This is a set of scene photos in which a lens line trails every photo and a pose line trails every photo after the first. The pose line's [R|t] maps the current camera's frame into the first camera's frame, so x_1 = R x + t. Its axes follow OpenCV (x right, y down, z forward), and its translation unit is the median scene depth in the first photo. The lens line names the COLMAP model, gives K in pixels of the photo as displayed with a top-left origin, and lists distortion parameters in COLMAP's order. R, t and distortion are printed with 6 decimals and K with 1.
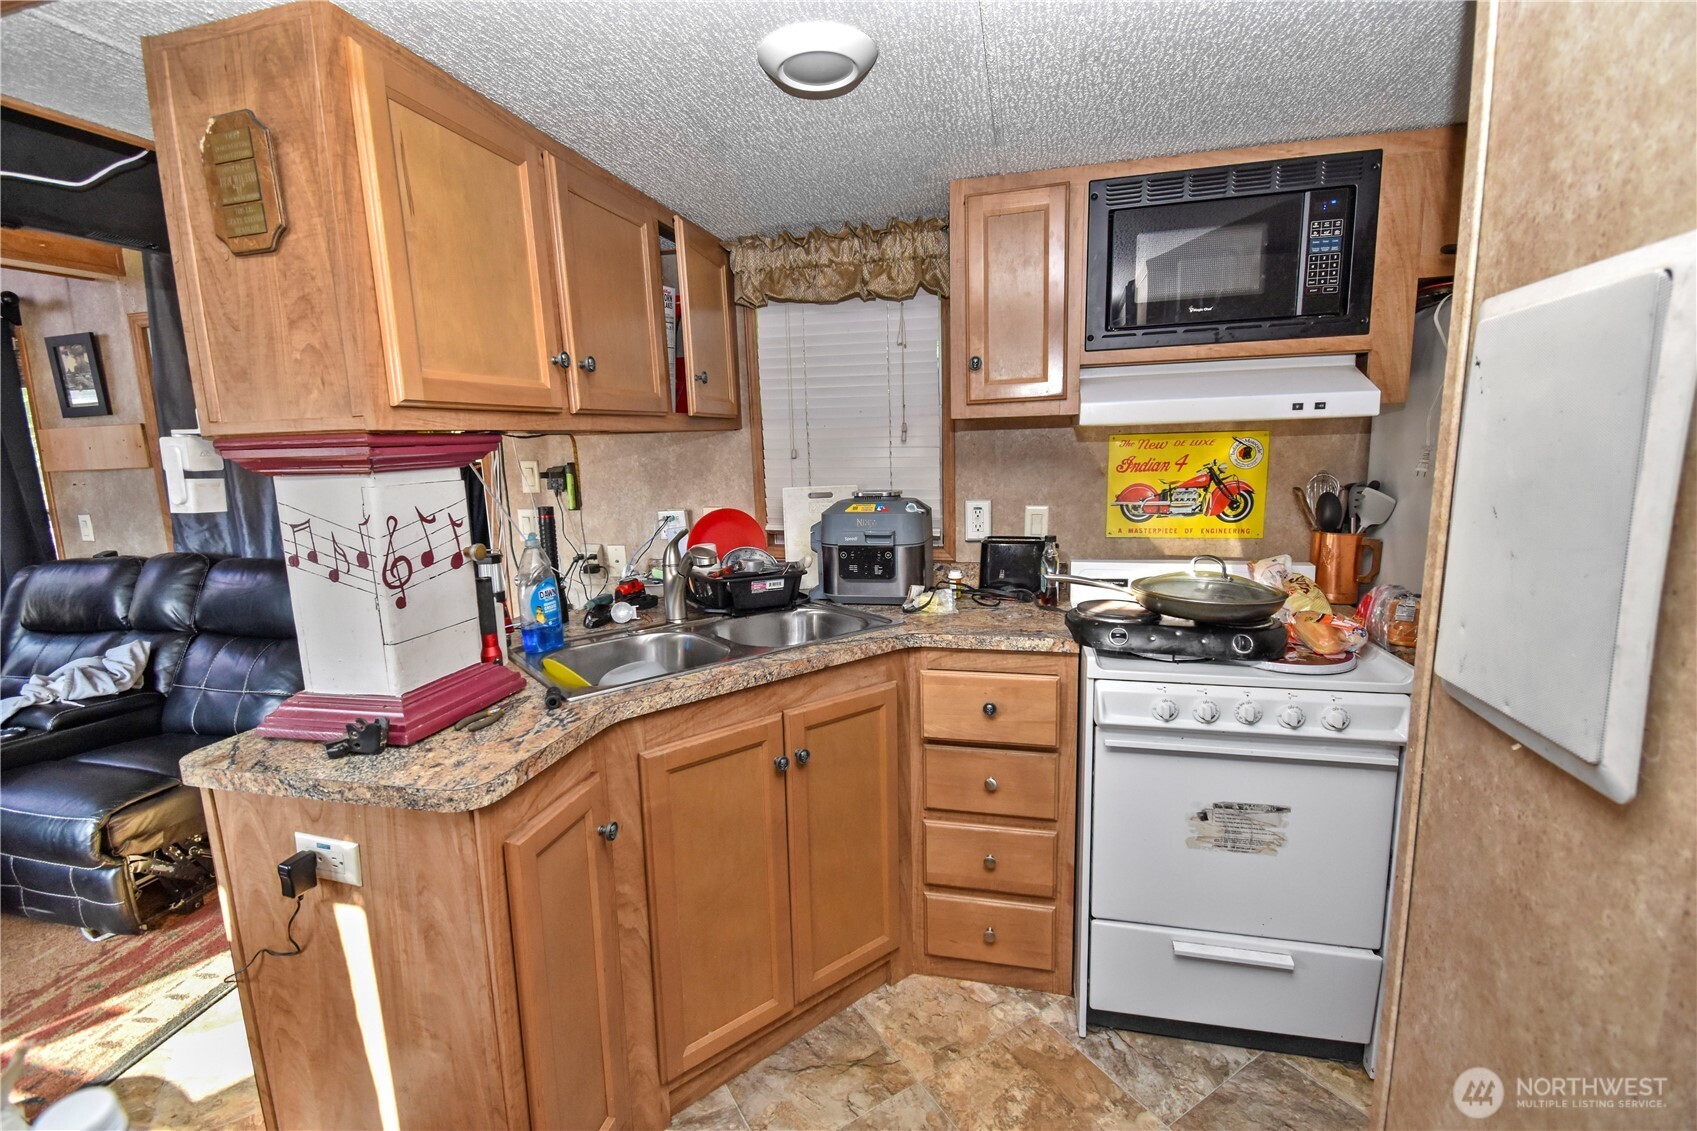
lens RADIAL K [[742.5, 0, 843.6], [0, 742.5, 565.7], [0, 0, 1]] dist [0.015339, -0.014752]
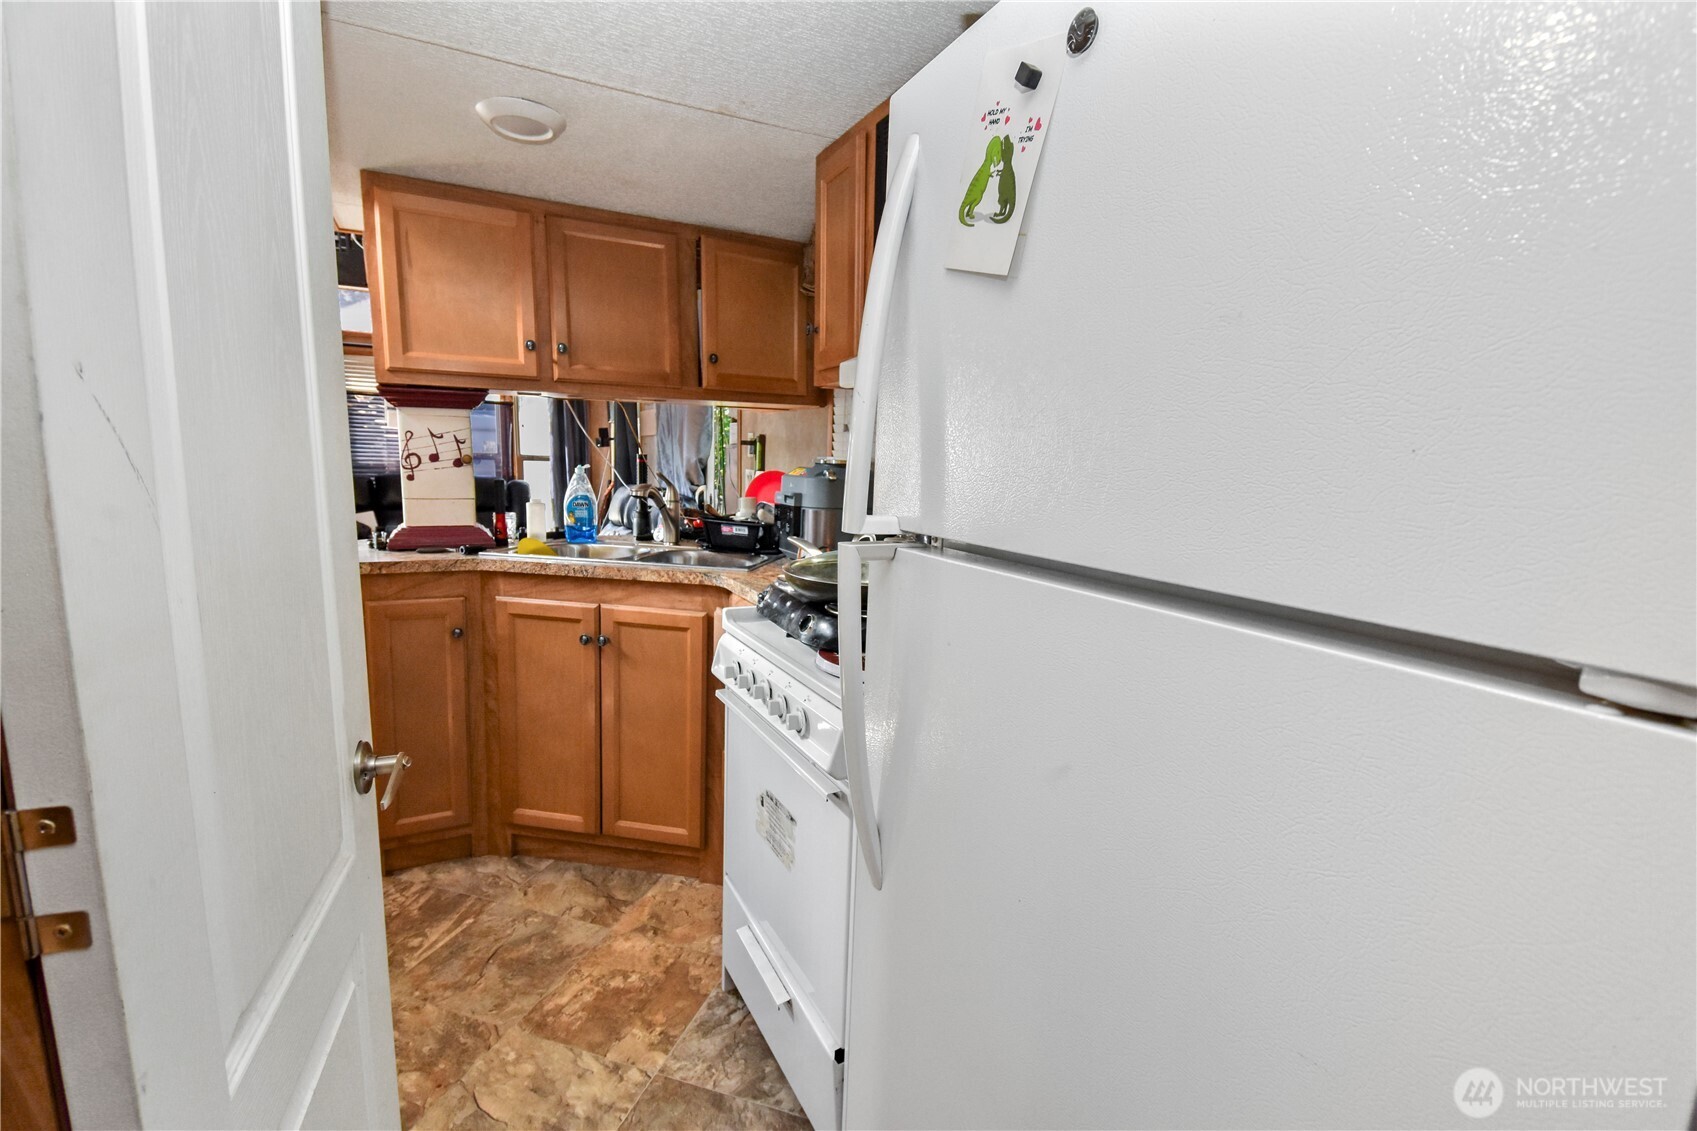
lens RADIAL K [[742.5, 0, 857.9], [0, 742.5, 568.7], [0, 0, 1]] dist [0.015339, -0.014752]
pose [[0.660521, 0.165060, -0.732439, 1.013482], [-0.173360, 0.982703, 0.065120, -0.027470], [0.730519, 0.083962, 0.677711, 0.370517]]
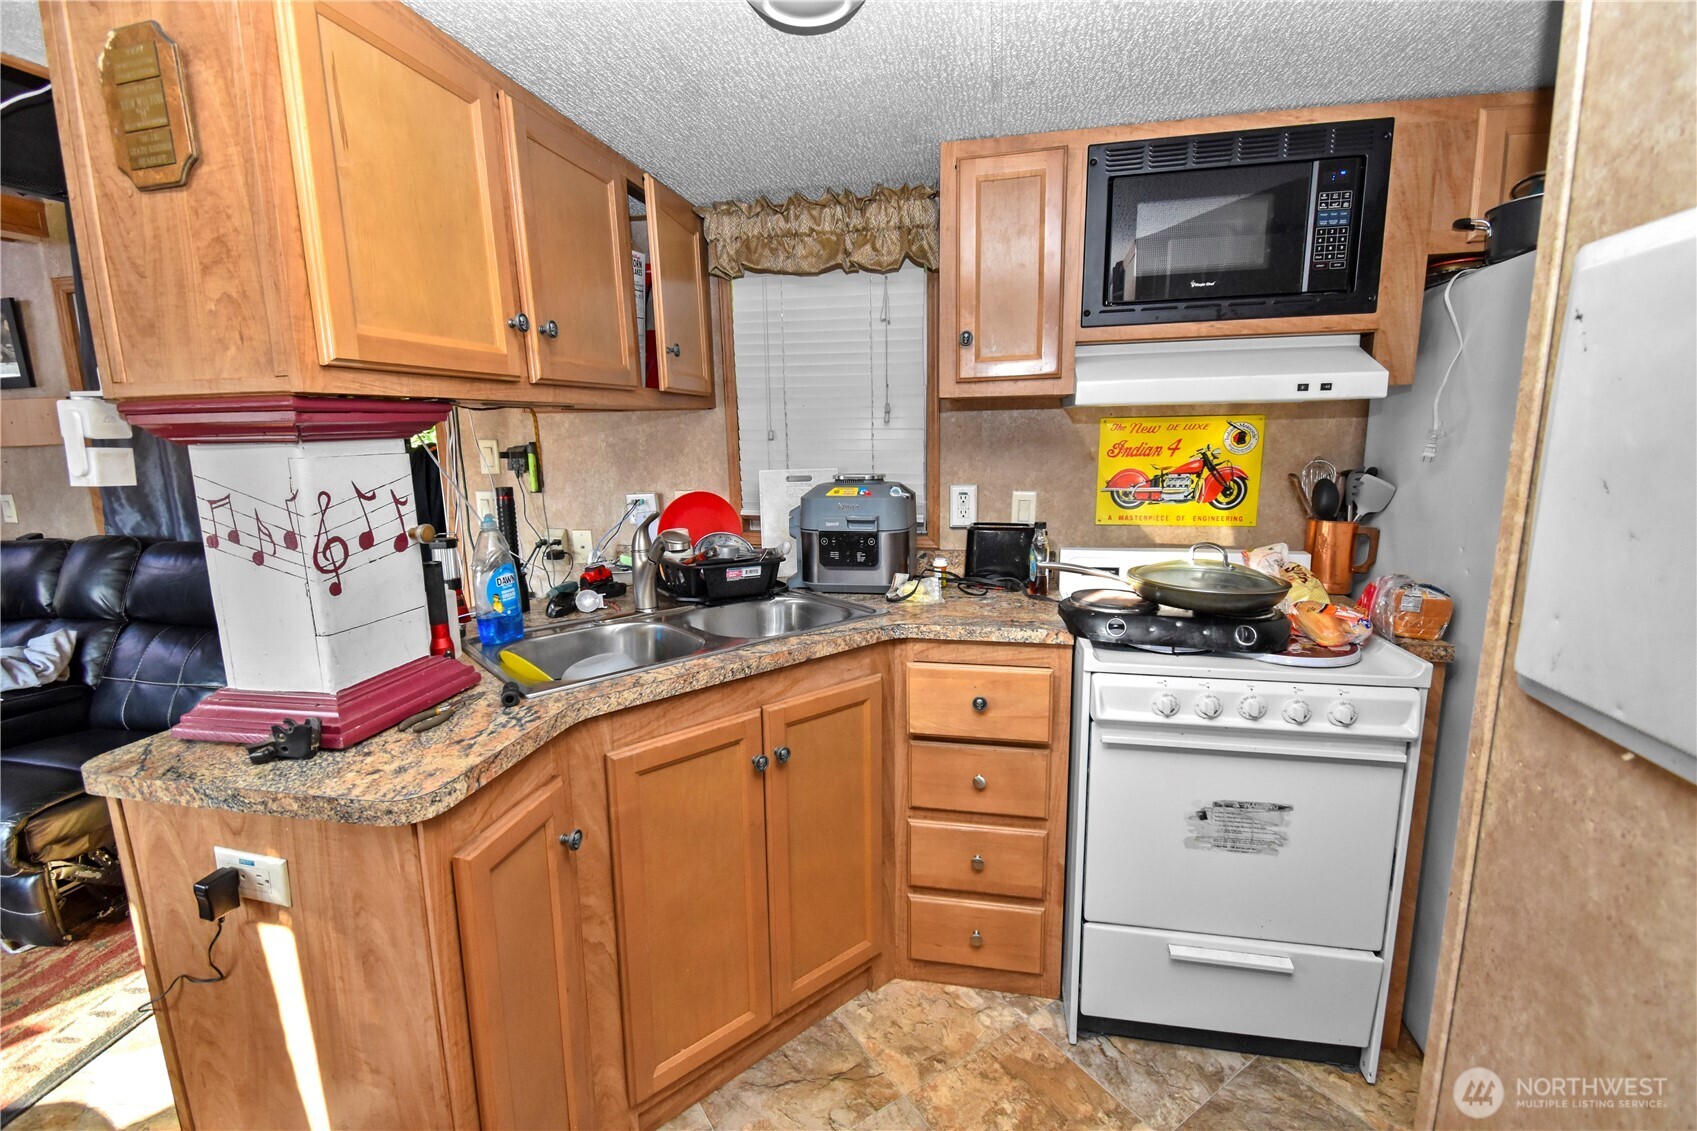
lens RADIAL K [[742.5, 0, 841.4], [0, 742.5, 565.8], [0, 0, 1]] dist [0.015339, -0.014752]
pose [[0.999289, 0.004525, 0.037443, -0.014896], [-0.005060, 0.999886, 0.014214, 0.004198], [-0.037374, -0.014394, 0.999198, 0.056540]]
